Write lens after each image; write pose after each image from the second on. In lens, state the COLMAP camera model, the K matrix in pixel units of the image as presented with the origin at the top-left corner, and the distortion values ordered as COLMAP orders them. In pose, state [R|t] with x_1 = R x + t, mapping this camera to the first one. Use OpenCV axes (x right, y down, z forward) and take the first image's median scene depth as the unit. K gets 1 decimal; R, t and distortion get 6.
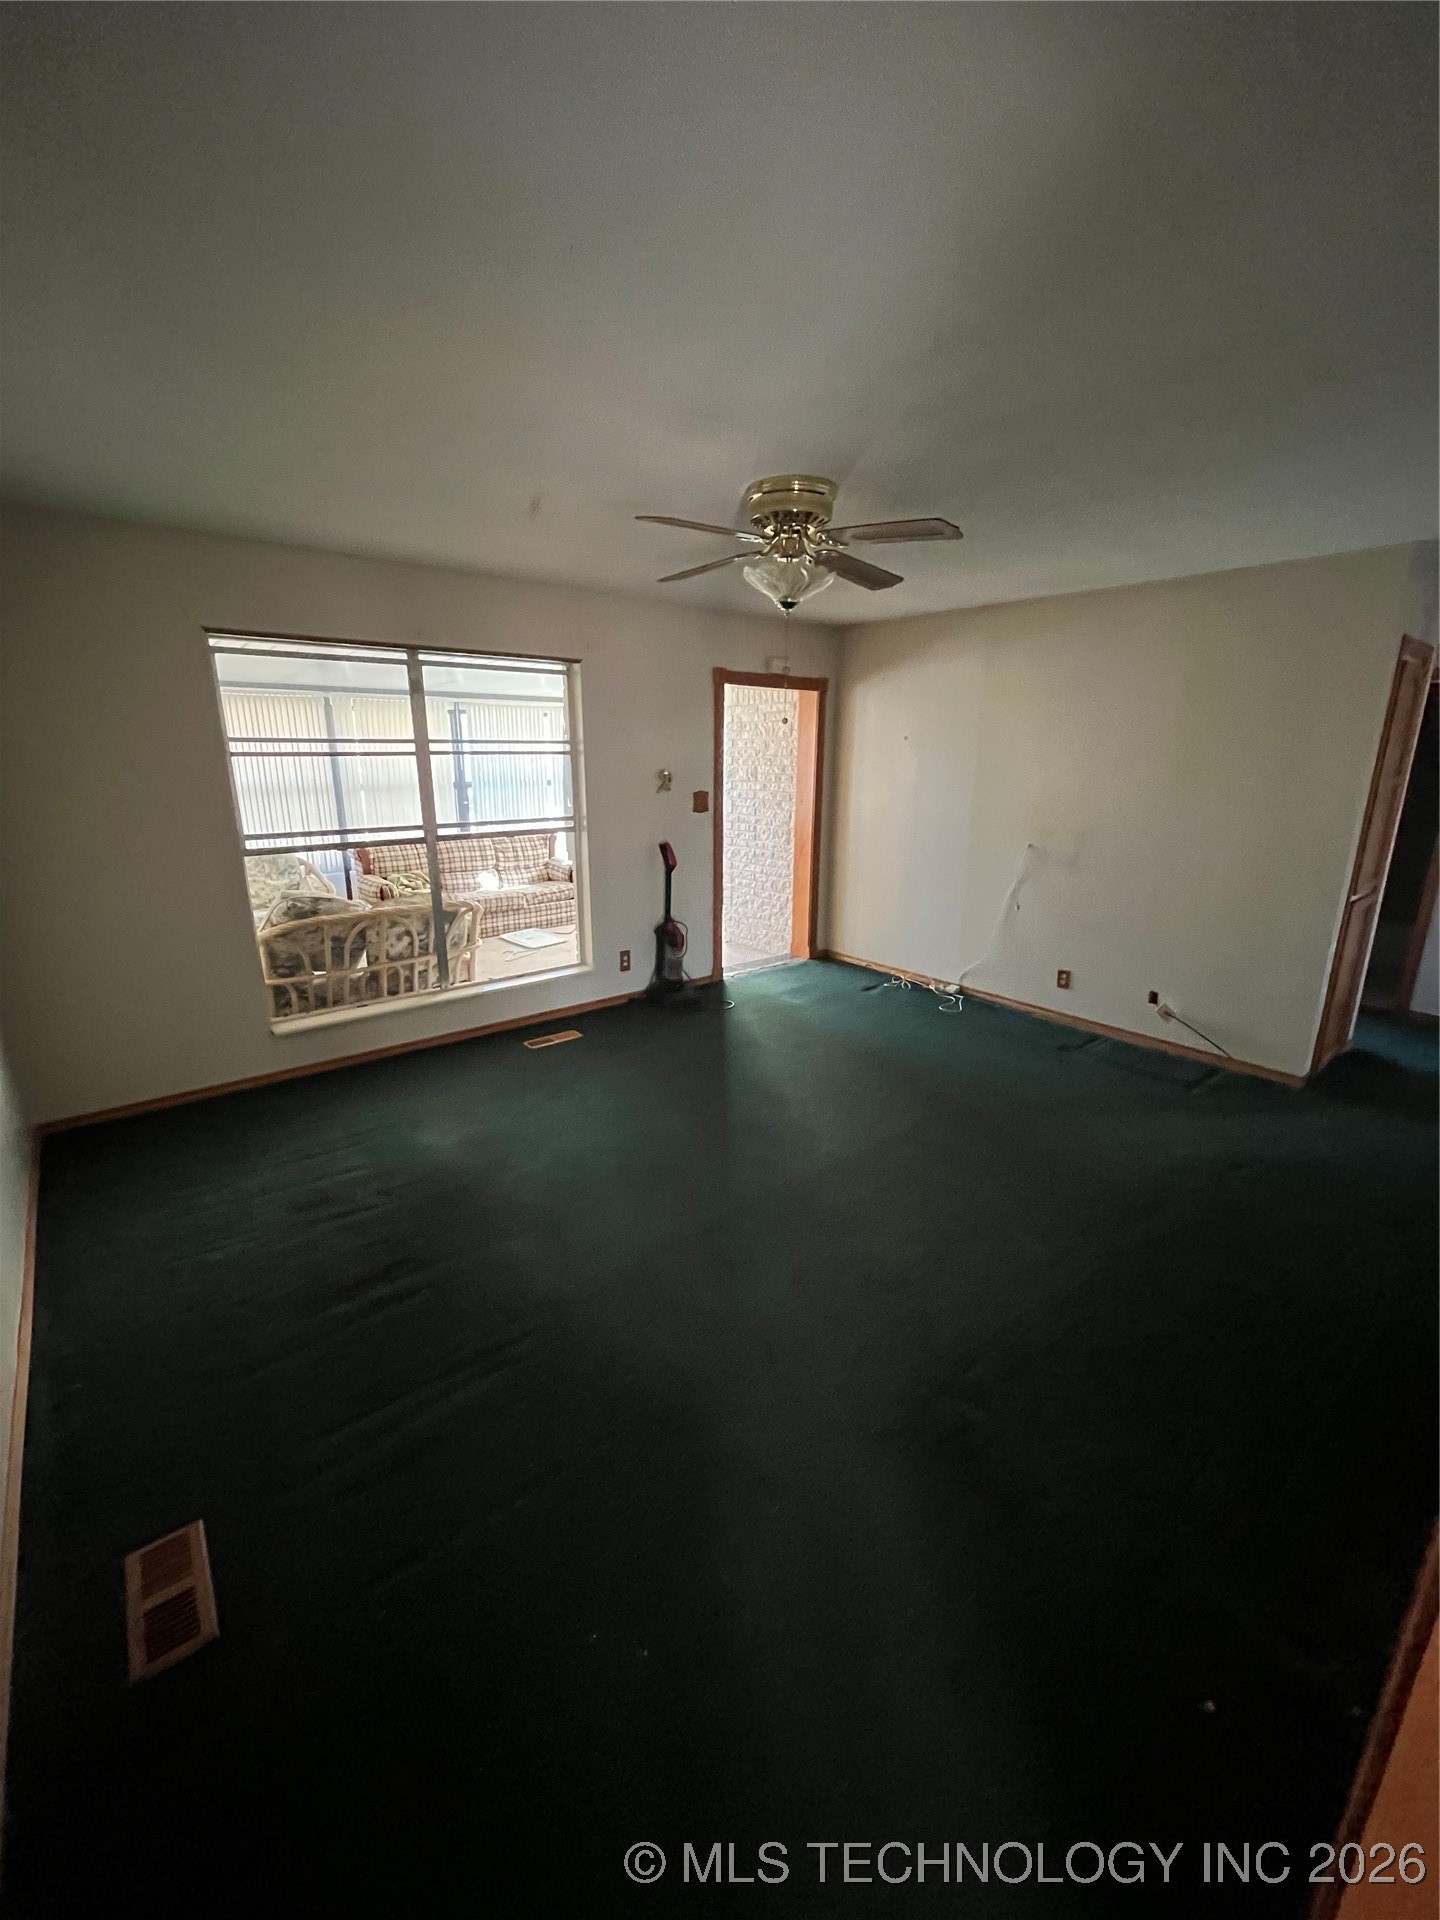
lens RADIAL K [[771.4, 0, 719.5], [0, 771.4, 960.3], [0, 0, 1]] dist [-0.004581, -0.000184]
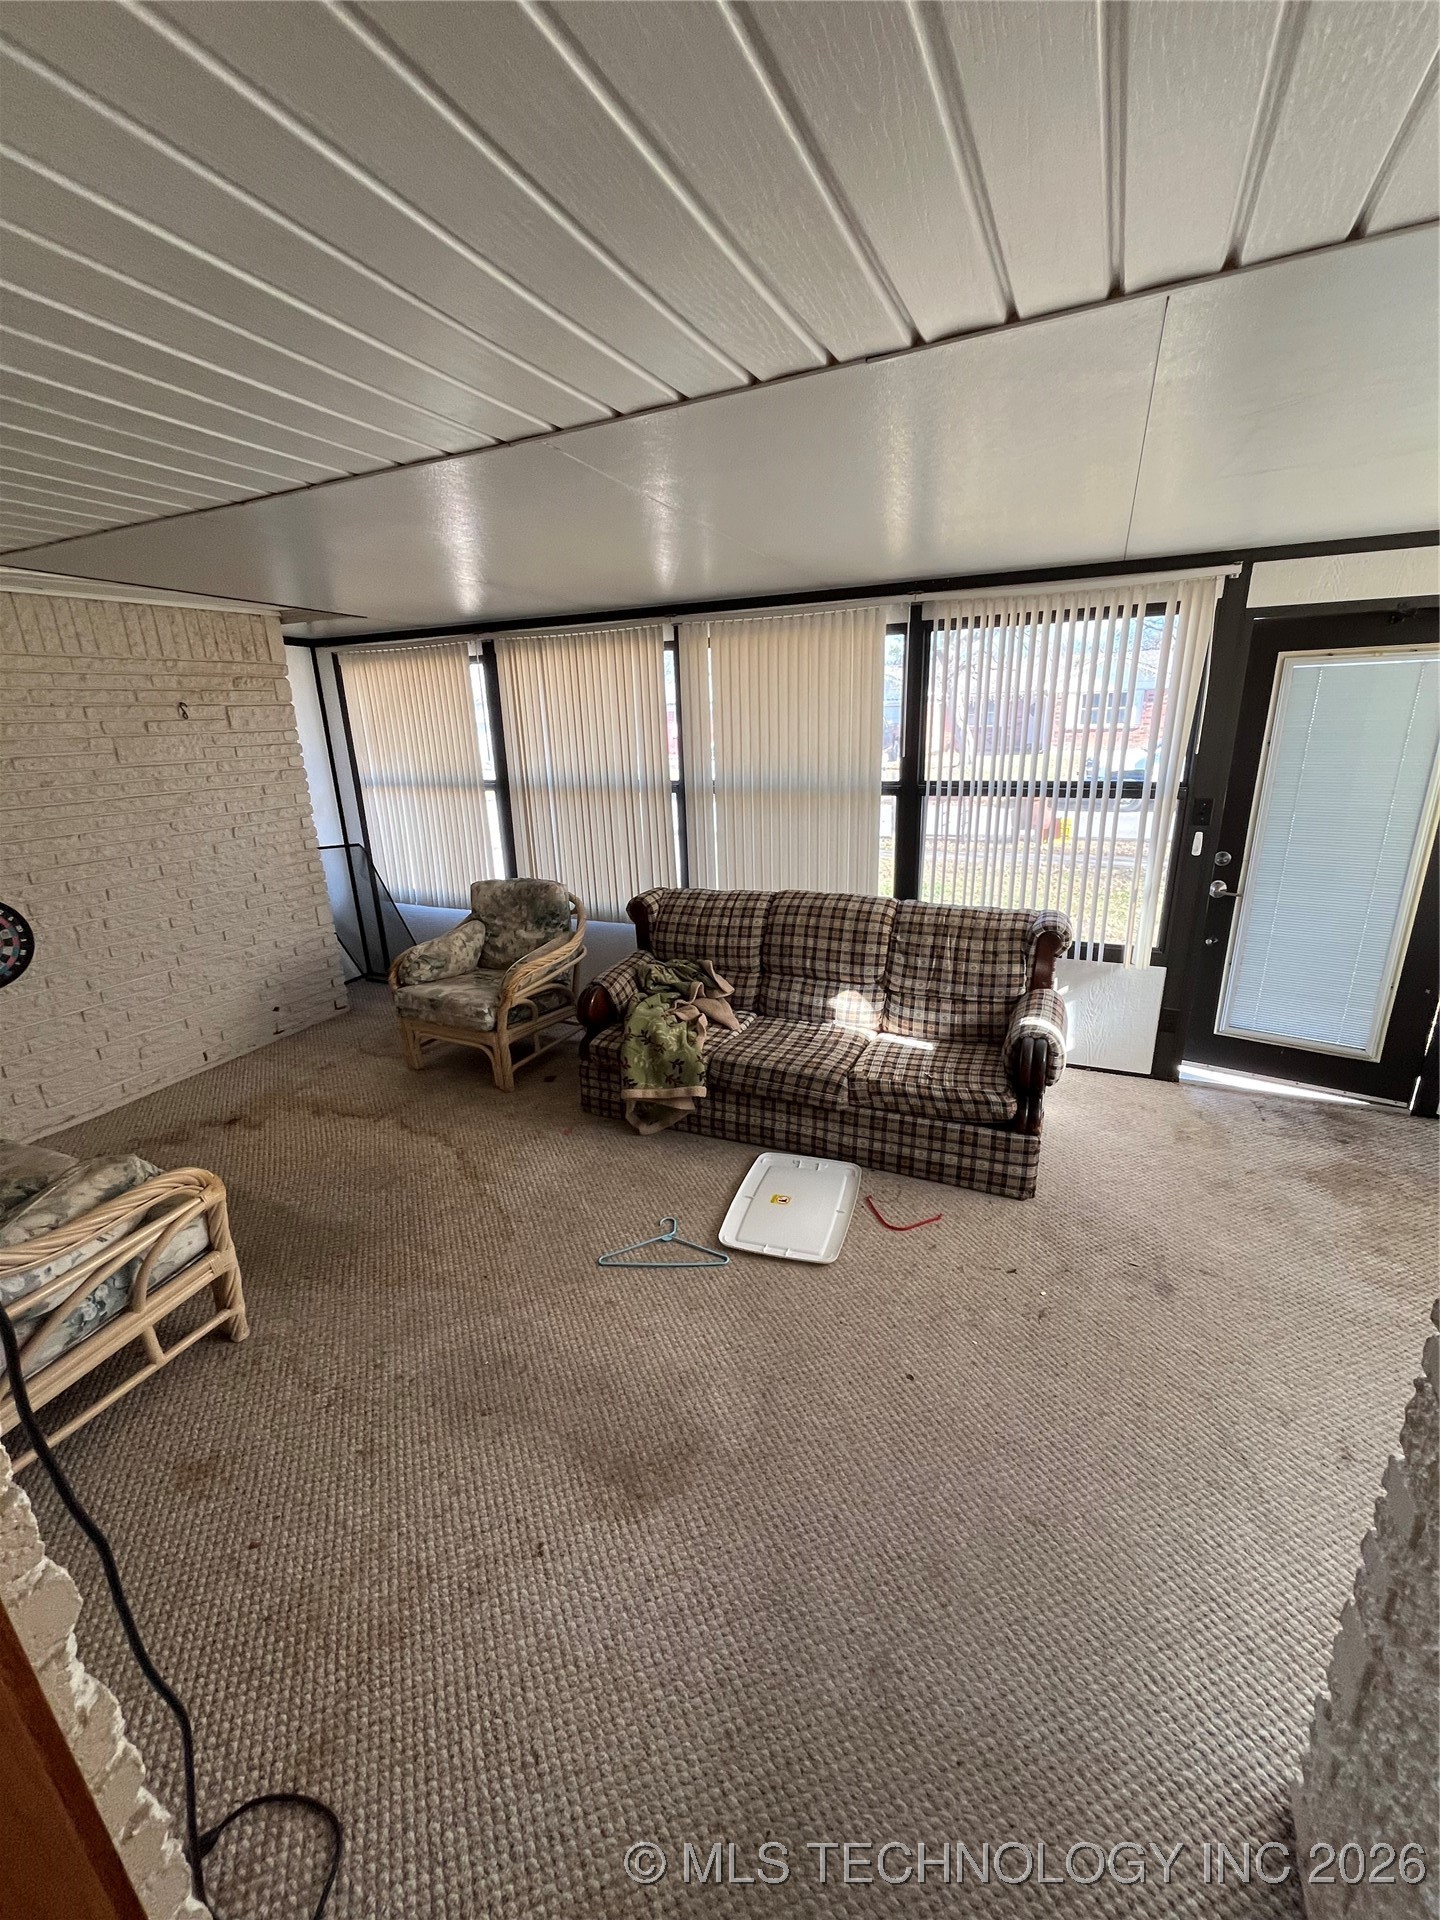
lens RADIAL K [[771.4, 0, 724.8], [0, 771.4, 957.5], [0, 0, 1]] dist [-0.004581, -0.000184]
pose [[0.452450, 0.249014, -0.856318, 0.041479], [-0.205027, 0.963548, 0.171867, -0.191615], [0.867901, 0.097807, 0.487012, 0.705458]]
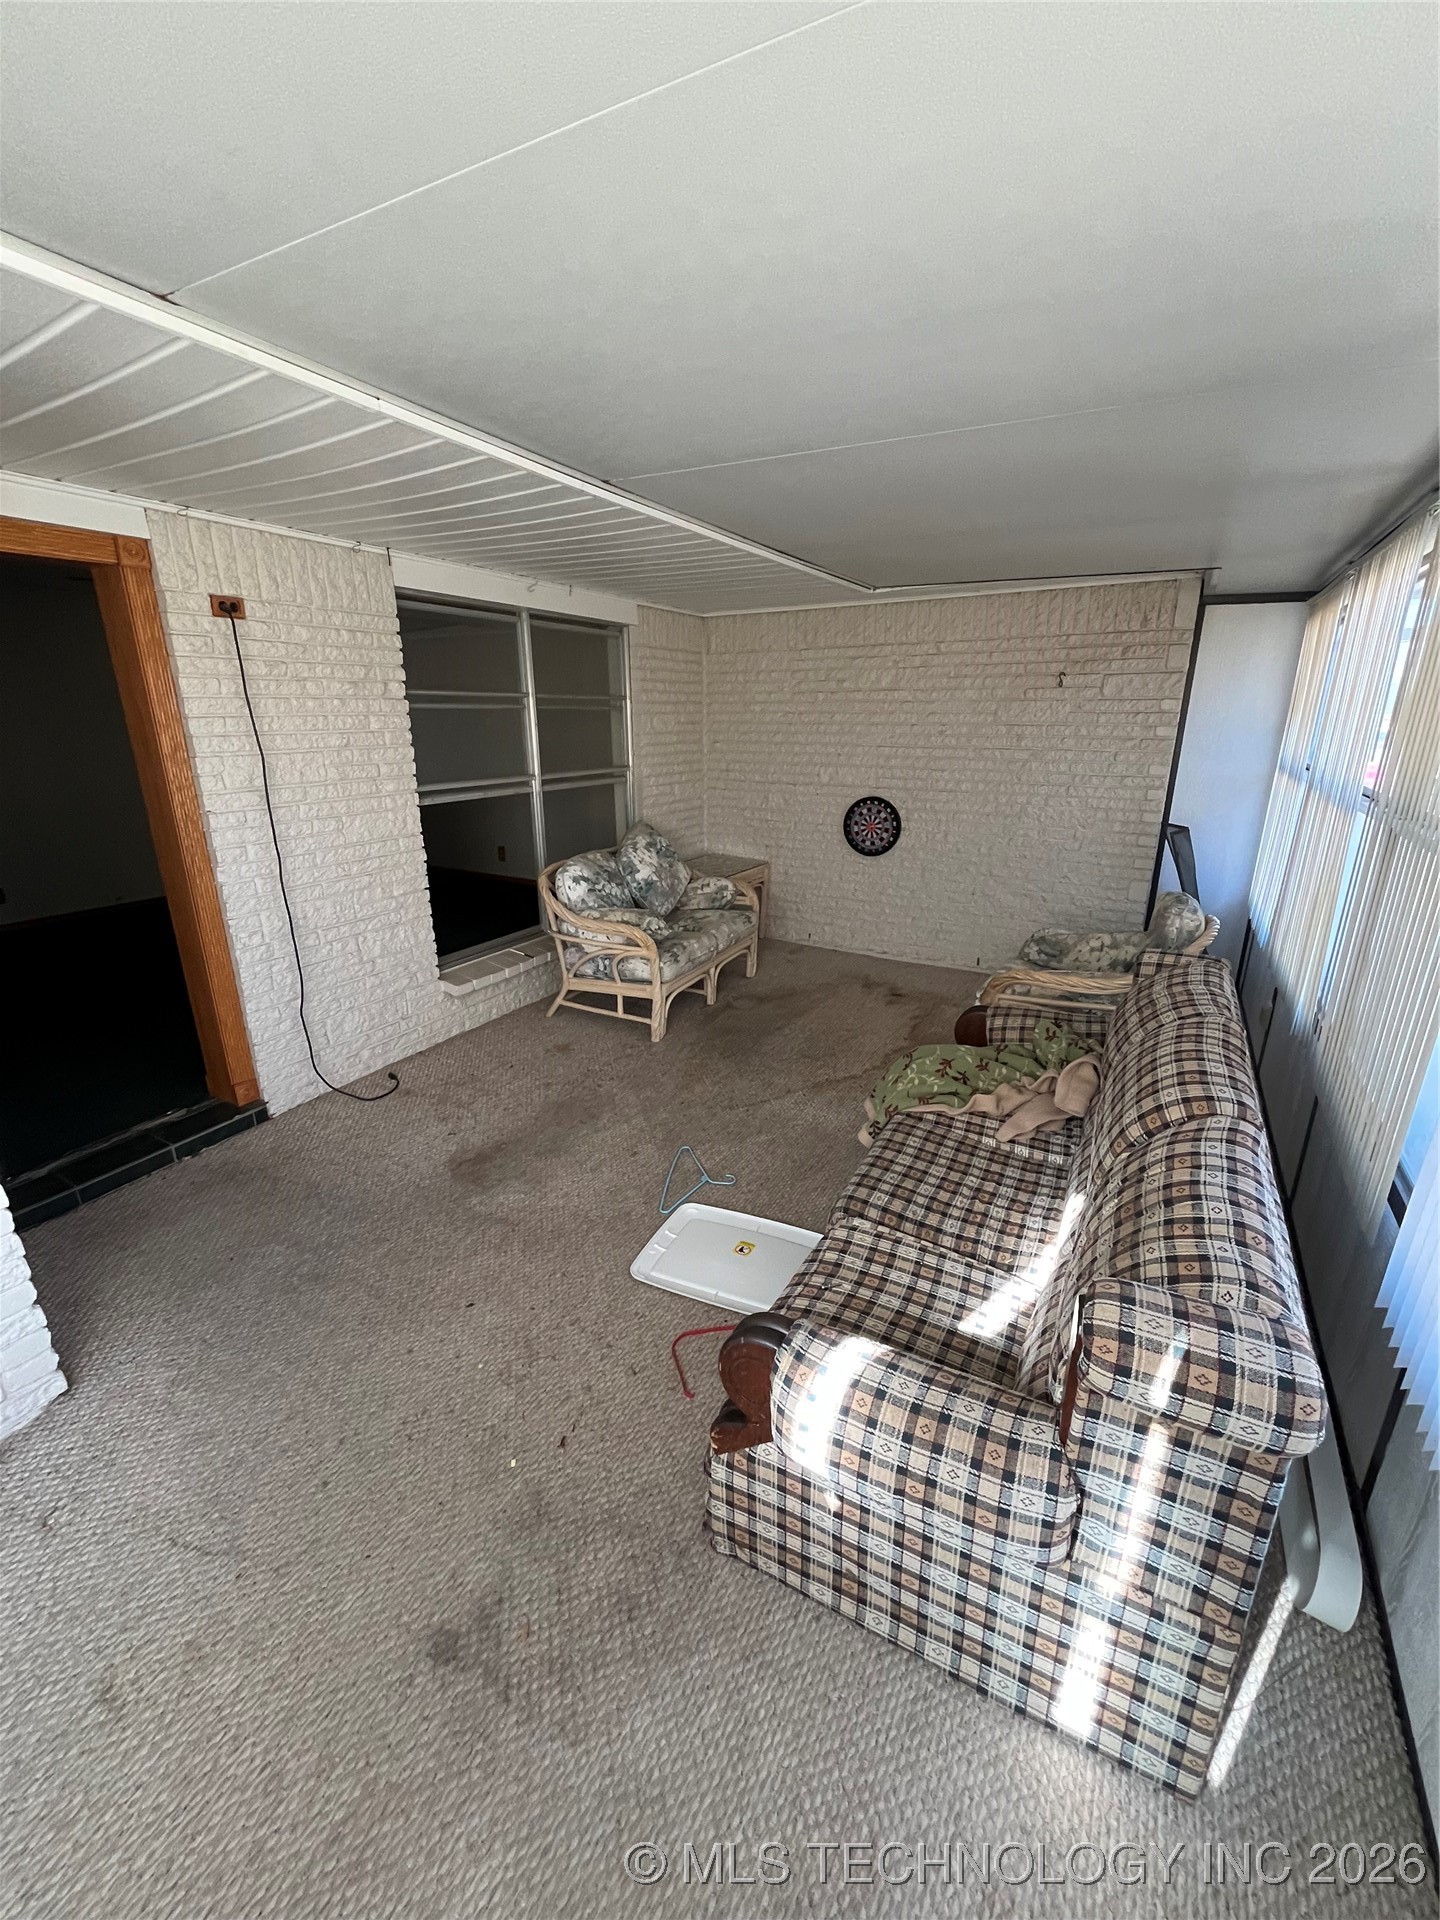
lens RADIAL K [[771.4, 0, 723.5], [0, 771.4, 961.6], [0, 0, 1]] dist [-0.004581, -0.000184]
pose [[-0.928151, 0.111826, -0.355007, -0.133682], [-0.100774, 0.842675, 0.528908, -0.296868], [0.358301, 0.526683, -0.770860, 1.122415]]
